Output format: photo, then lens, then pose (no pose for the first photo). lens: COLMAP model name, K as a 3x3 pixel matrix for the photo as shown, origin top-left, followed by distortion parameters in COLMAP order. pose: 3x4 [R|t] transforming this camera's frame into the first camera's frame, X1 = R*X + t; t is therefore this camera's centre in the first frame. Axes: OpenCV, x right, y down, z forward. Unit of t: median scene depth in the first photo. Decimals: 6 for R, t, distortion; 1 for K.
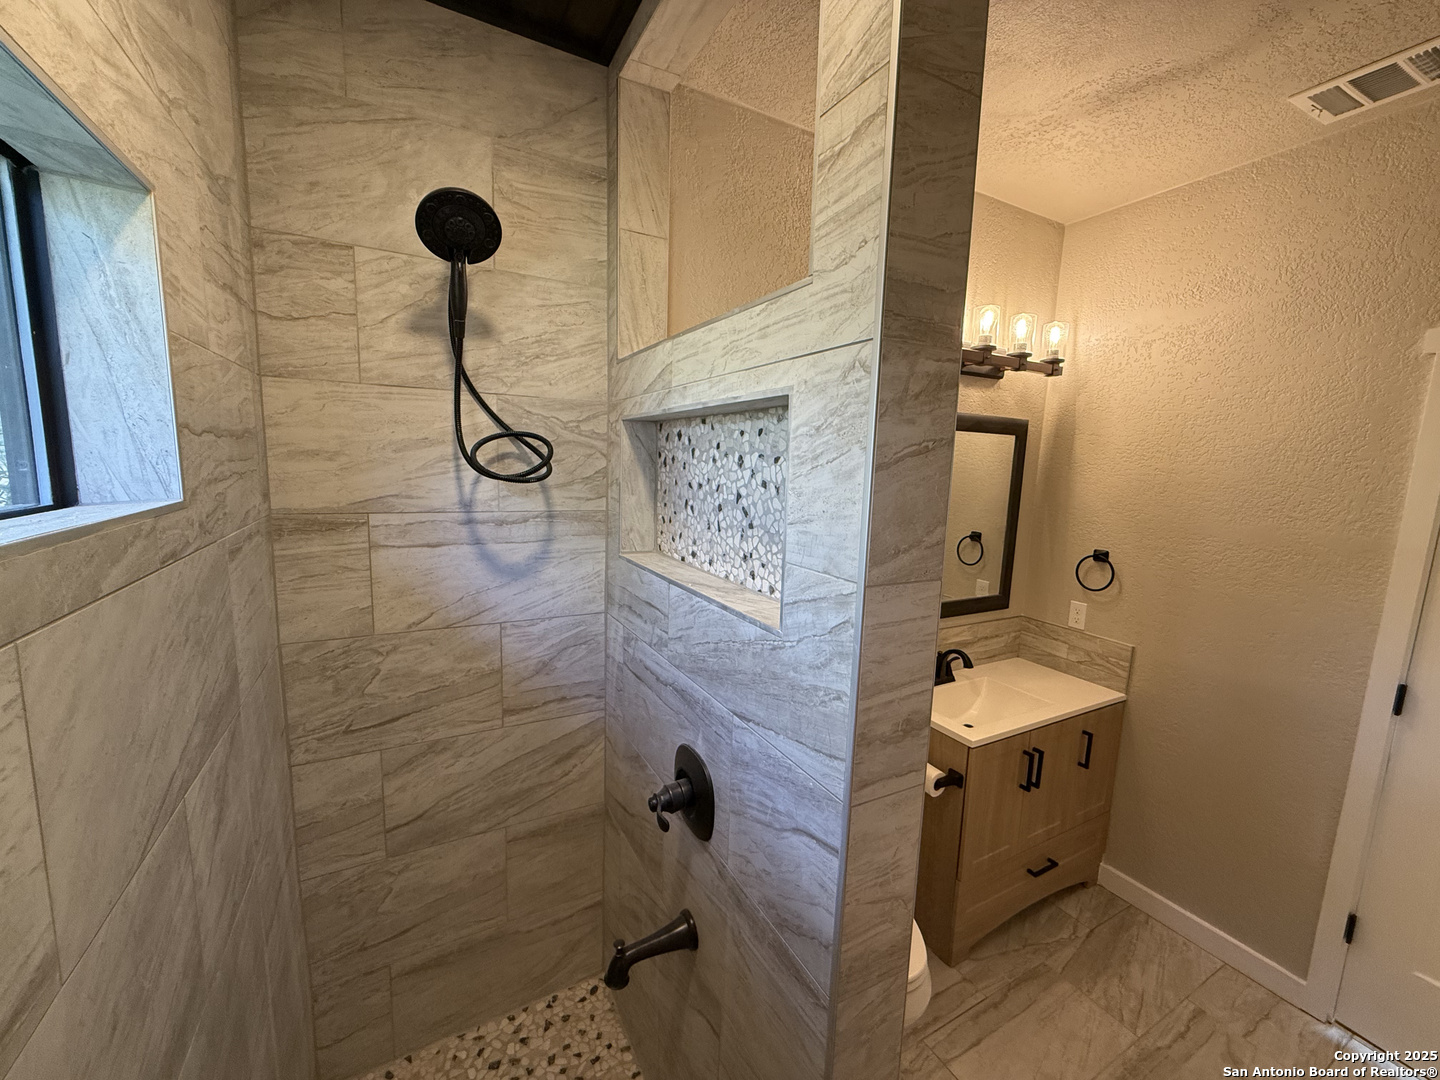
lens RADIAL K [[571.0, 0, 717.6], [0, 571.0, 540.6], [0, 0, 1]] dist [-0.001714, 0.000054]
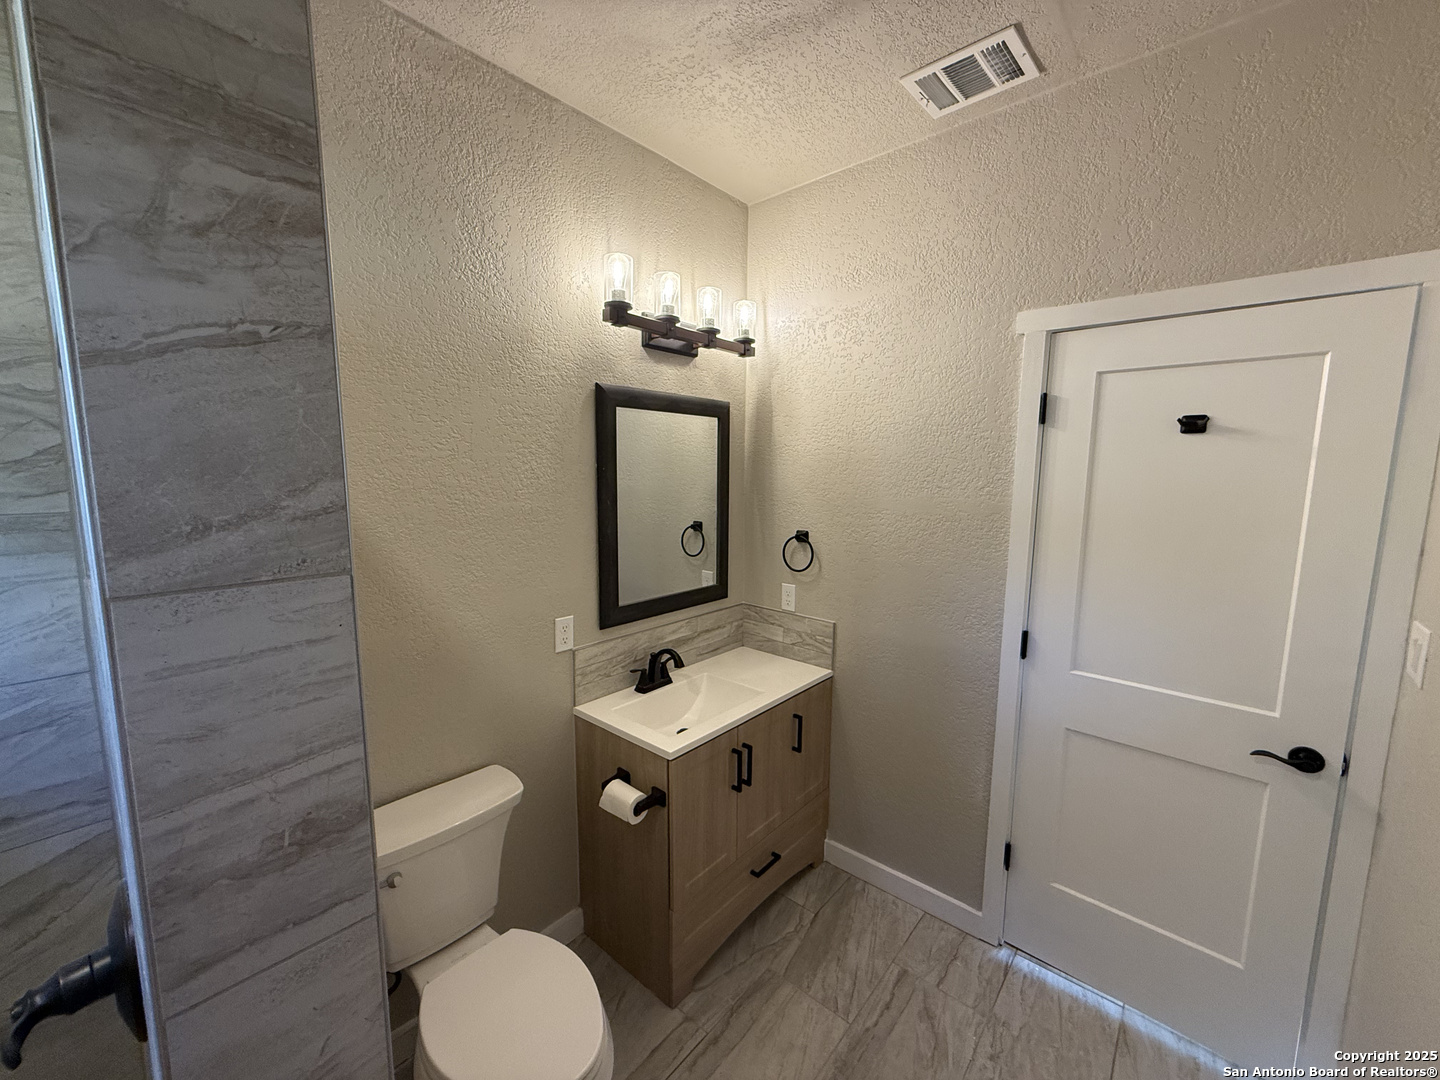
lens RADIAL K [[571.0, 0, 717.6], [0, 571.0, 540.6], [0, 0, 1]] dist [-0.001714, 0.000054]
pose [[0.935845, -0.069040, 0.345582, 0.198793], [0.072566, 0.997360, 0.002742, 0.022276], [-0.344859, 0.022511, 0.938384, 0.115792]]
